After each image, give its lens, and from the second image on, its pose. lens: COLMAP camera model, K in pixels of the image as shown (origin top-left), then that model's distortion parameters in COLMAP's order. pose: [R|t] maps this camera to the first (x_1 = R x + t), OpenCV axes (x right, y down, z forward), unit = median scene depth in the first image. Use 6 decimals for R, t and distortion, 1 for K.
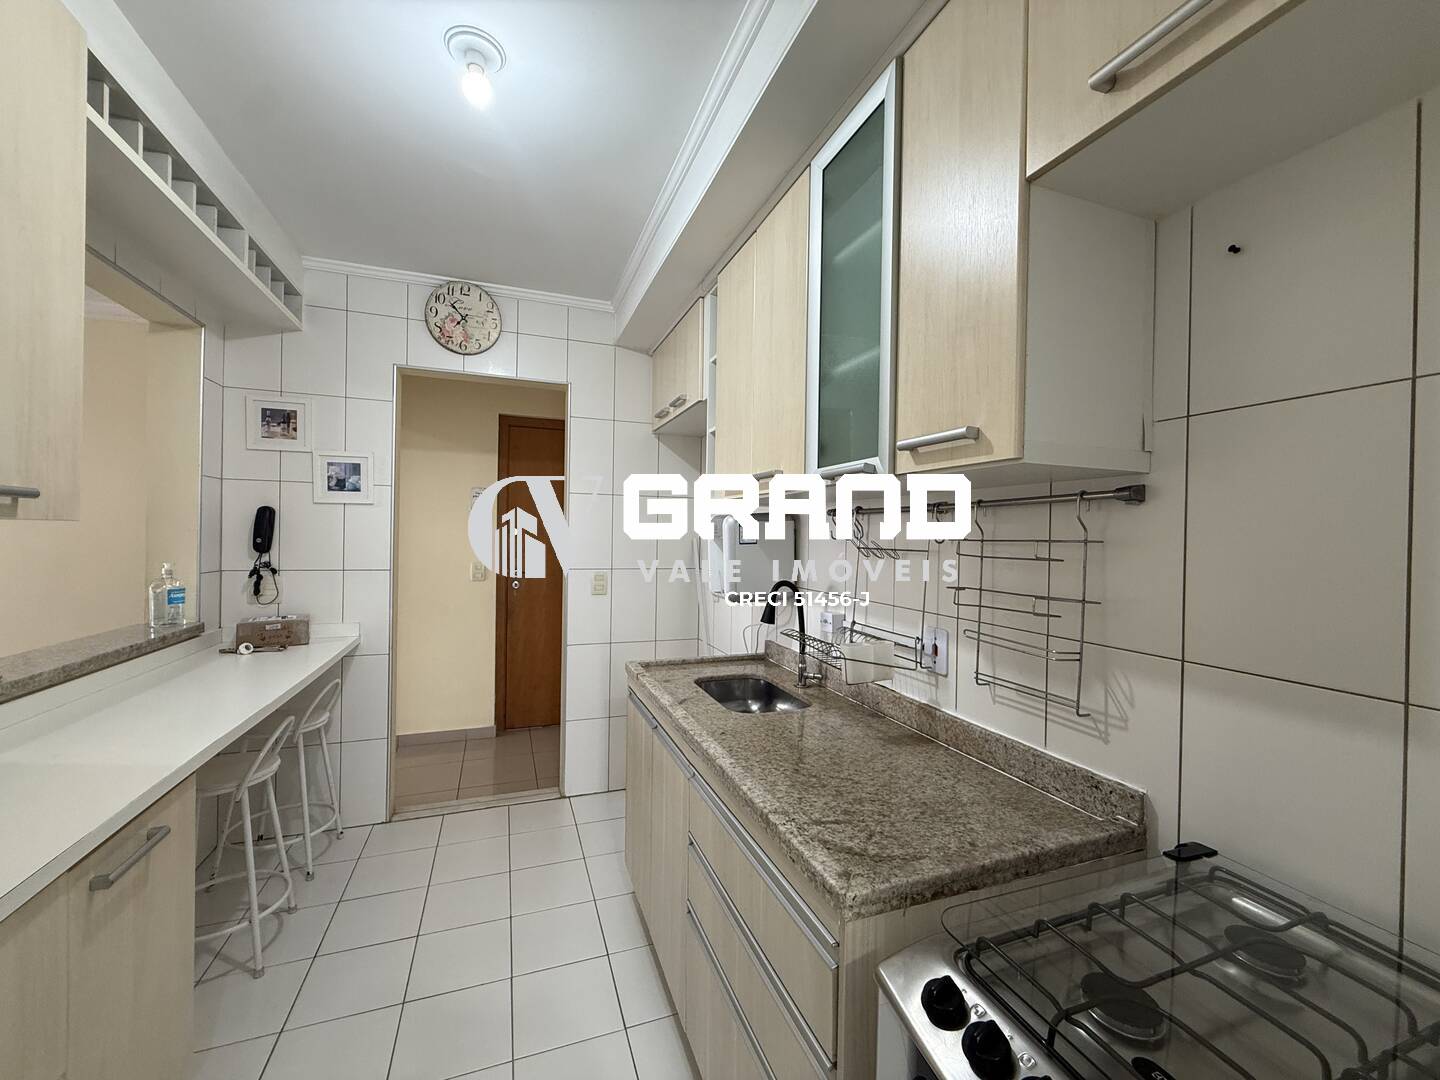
lens RADIAL K [[574.1, 0, 715.5], [0, 574.1, 539.3], [0, 0, 1]] dist [0.000467, 0.000082]
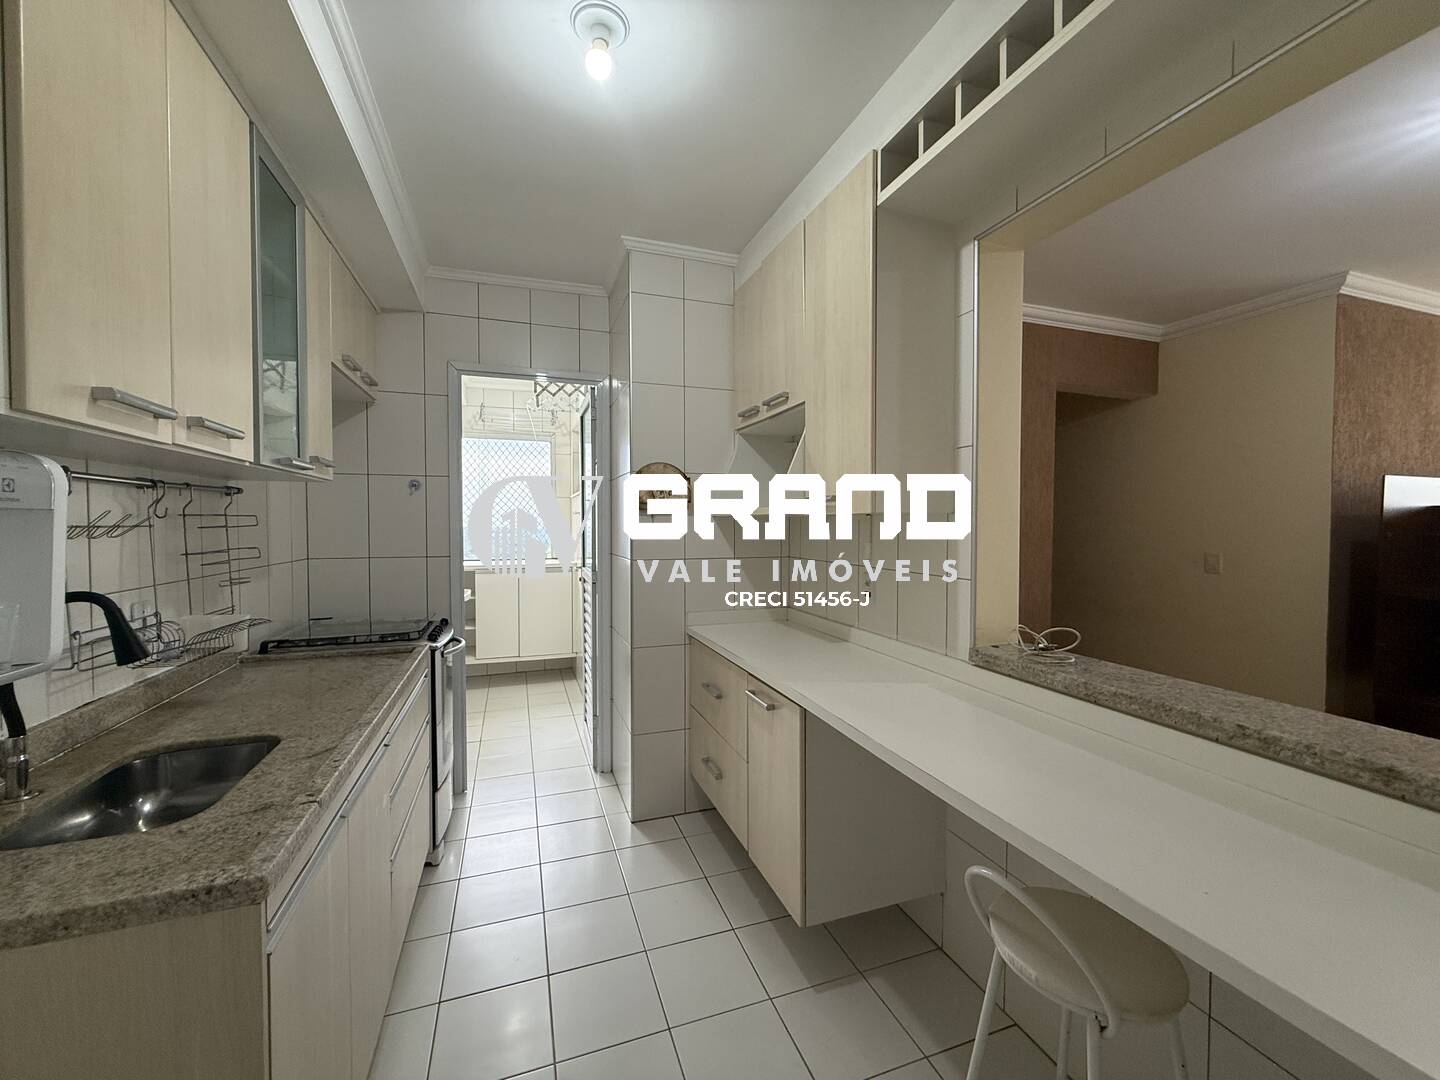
lens RADIAL K [[574.1, 0, 714.4], [0, 574.1, 535.9], [0, 0, 1]] dist [0.000467, 0.000082]
pose [[-0.999644, -0.020072, 0.017601, -0.422693], [-0.019500, 0.999296, 0.032061, -0.007815], [-0.018233, 0.031706, -0.999331, 1.316292]]
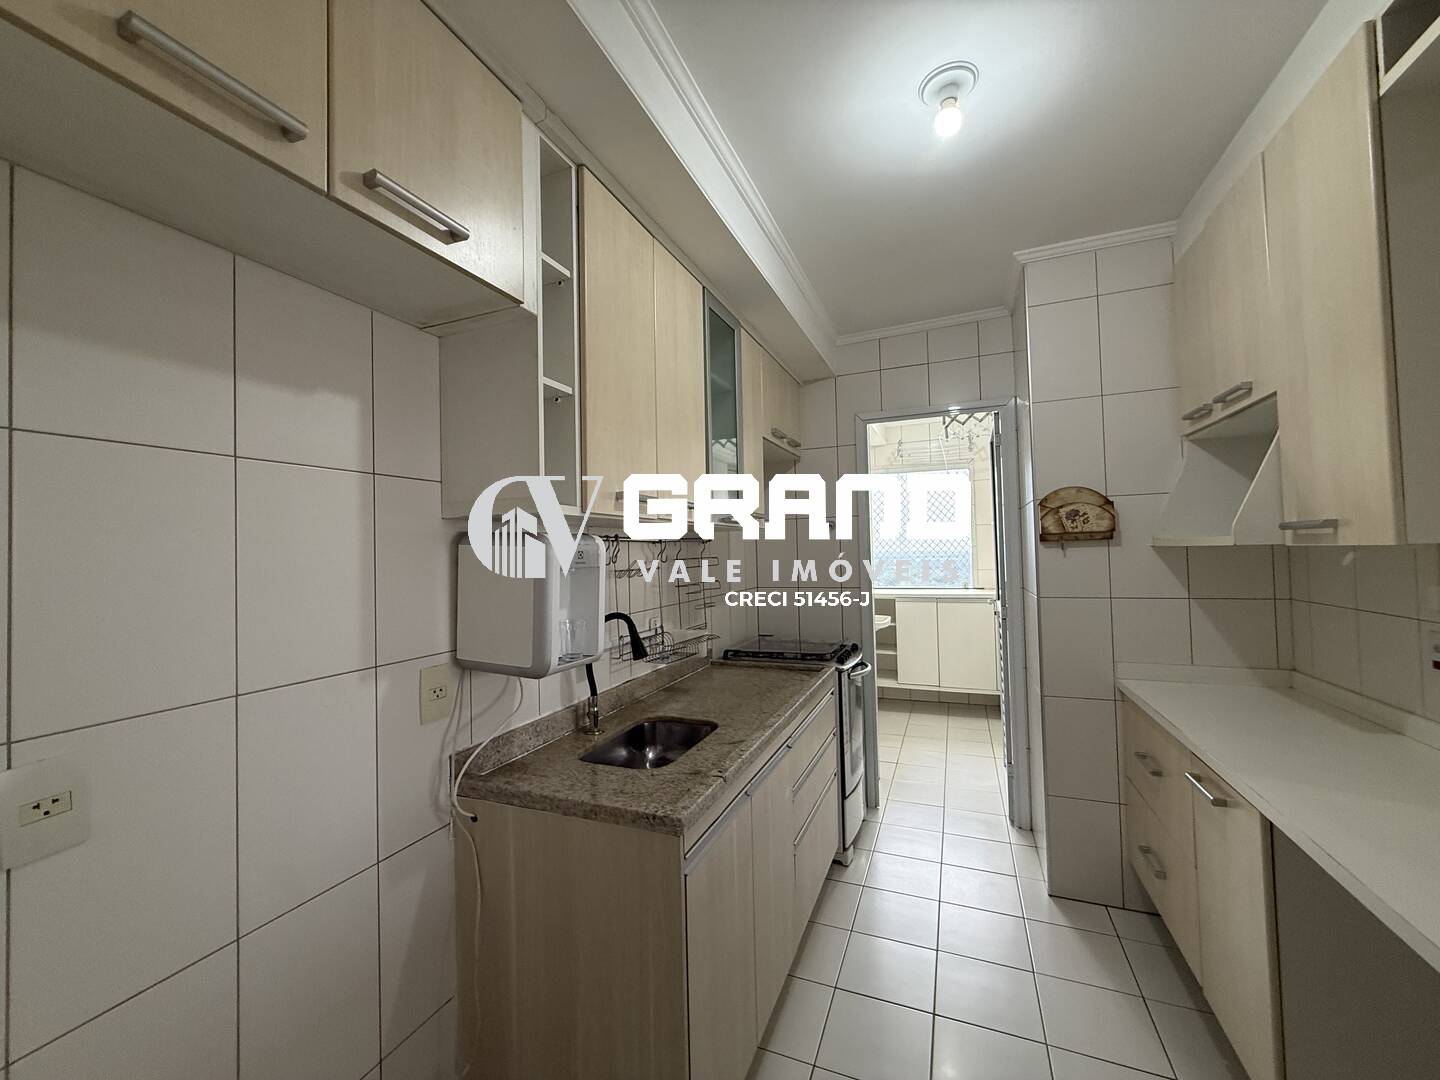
lens RADIAL K [[574.1, 0, 719.0], [0, 574.1, 533.7], [0, 0, 1]] dist [0.000467, 0.000082]
pose [[-0.731777, 0.019760, 0.681258, -0.525457], [0.016775, 0.999799, -0.010980, -0.032791], [-0.681338, 0.003393, -0.731961, 1.330437]]
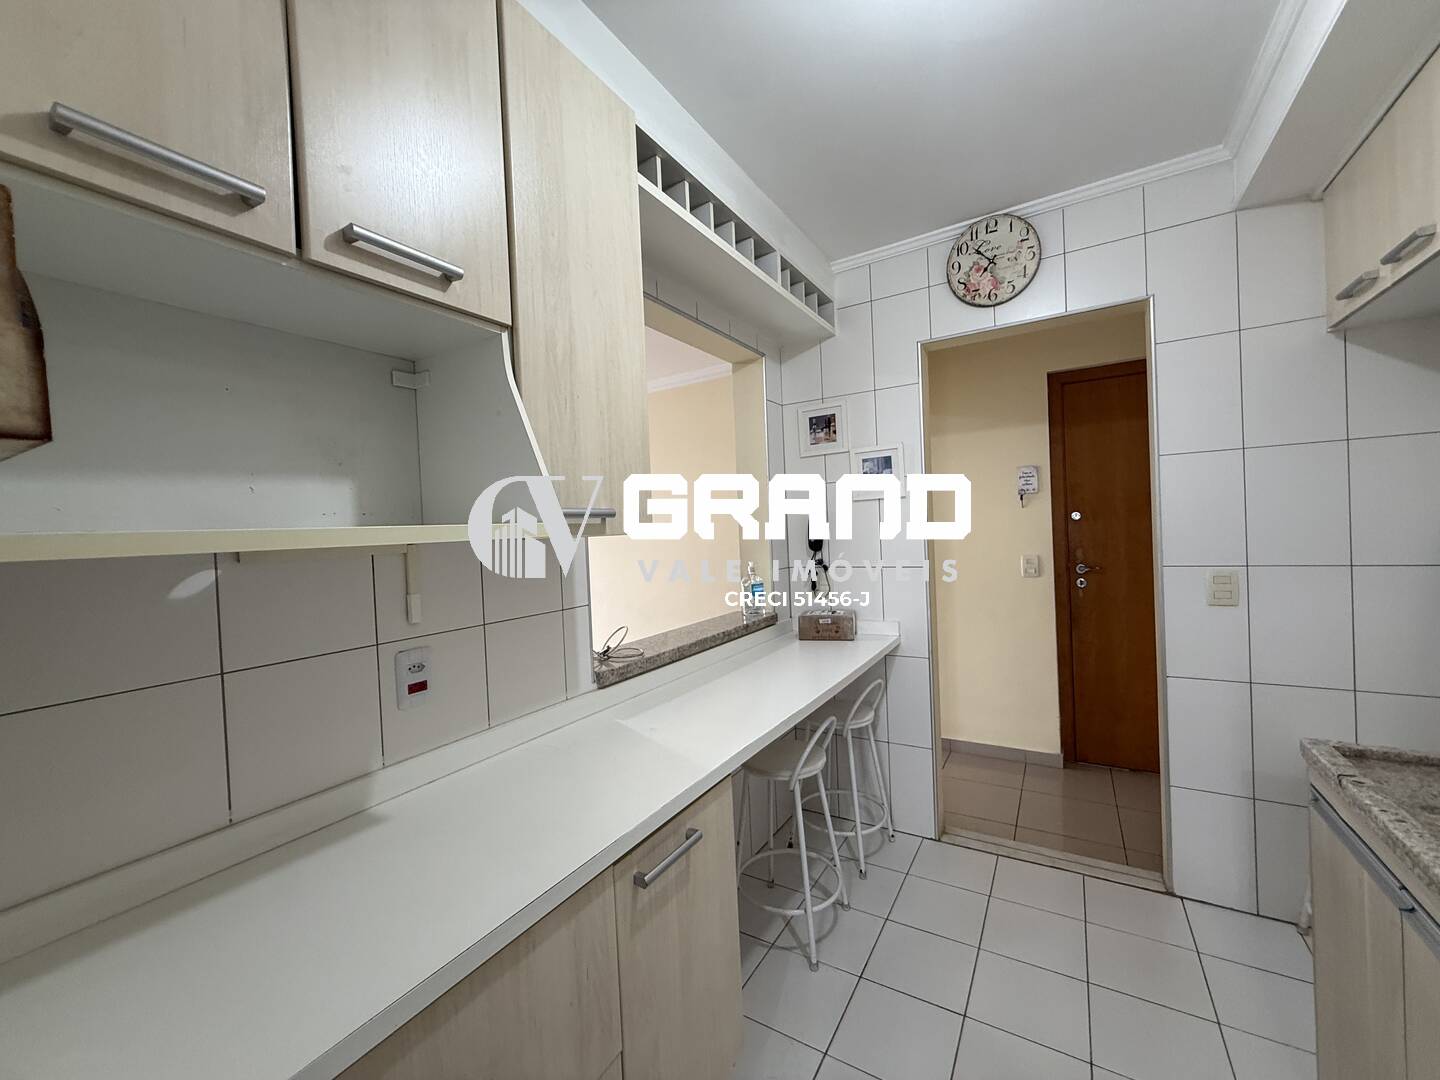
lens RADIAL K [[574.1, 0, 717.3], [0, 574.1, 538.0], [0, 0, 1]] dist [0.000467, 0.000082]
pose [[0.618104, -0.032933, -0.785406, -0.060890], [0.048719, 0.998806, -0.003540, -0.007100], [0.784585, -0.036076, 0.618971, 0.211930]]
